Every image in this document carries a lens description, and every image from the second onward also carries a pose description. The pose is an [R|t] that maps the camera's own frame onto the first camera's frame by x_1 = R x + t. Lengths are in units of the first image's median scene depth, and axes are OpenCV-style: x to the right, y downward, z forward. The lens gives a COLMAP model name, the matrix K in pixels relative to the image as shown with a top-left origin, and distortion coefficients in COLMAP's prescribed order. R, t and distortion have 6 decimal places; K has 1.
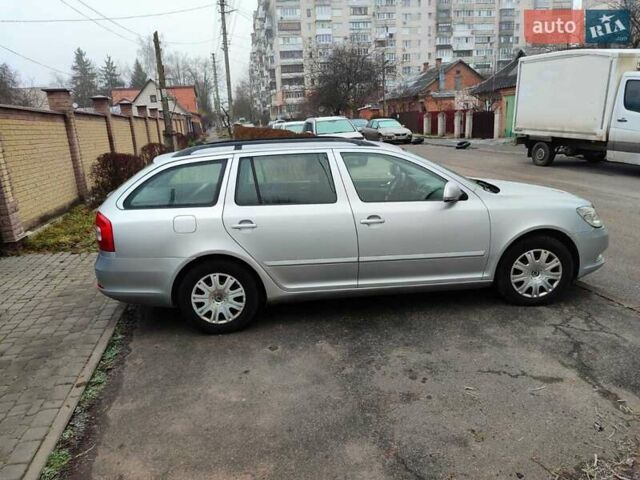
lens RADIAL K [[457.5, 0, 320.3], [0, 457.5, 241.2], [0, 0, 1]] dist [0.018335, -0.007864]
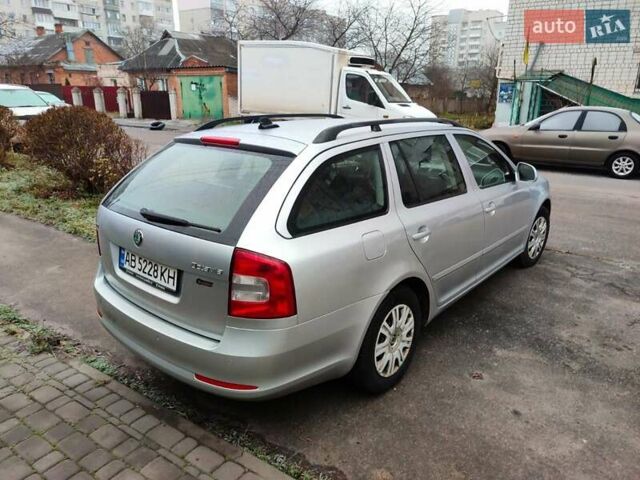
lens RADIAL K [[457.5, 0, 320.3], [0, 457.5, 241.2], [0, 0, 1]] dist [0.018335, -0.007864]
pose [[0.708558, -0.161189, 0.686996, -0.674593], [0.134208, 0.986574, 0.093059, -0.096041], [-0.692772, 0.026263, 0.720678, 0.488757]]
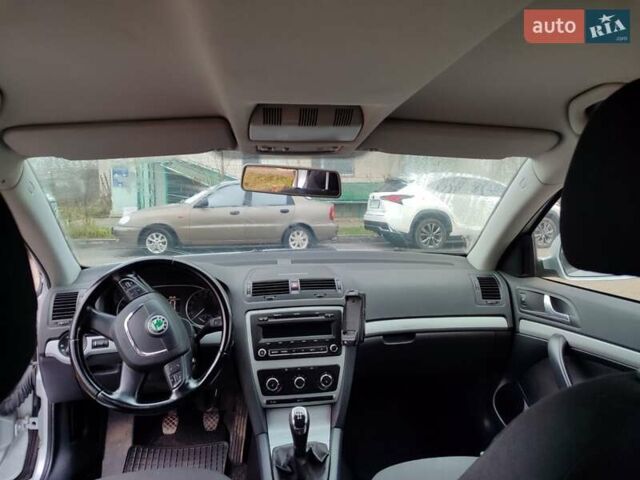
lens RADIAL K [[457.5, 0, 320.3], [0, 457.5, 241.2], [0, 0, 1]] dist [0.018335, -0.007864]
pose [[-0.037875, -0.065469, 0.997136, -0.075777], [0.252869, 0.964747, 0.072948, -0.175864], [-0.966759, 0.254908, -0.019985, 1.039219]]
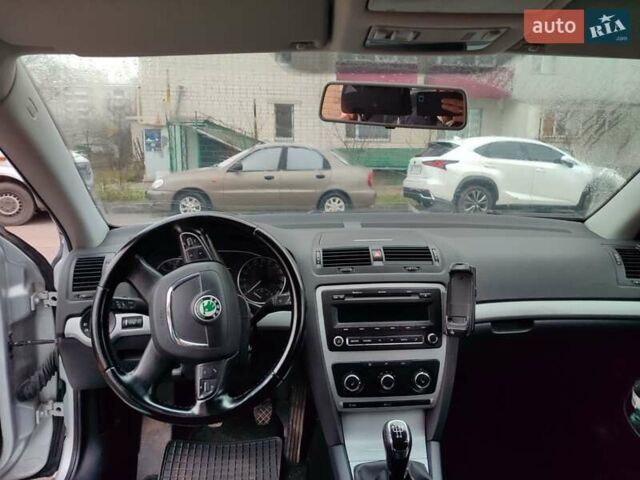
lens RADIAL K [[457.5, 0, 320.3], [0, 457.5, 241.2], [0, 0, 1]] dist [0.018335, -0.007864]
pose [[0.025919, -0.133476, 0.990713, 0.005620], [0.242657, 0.962246, 0.123292, -0.171412], [-0.969766, 0.237208, 0.057329, 1.075023]]
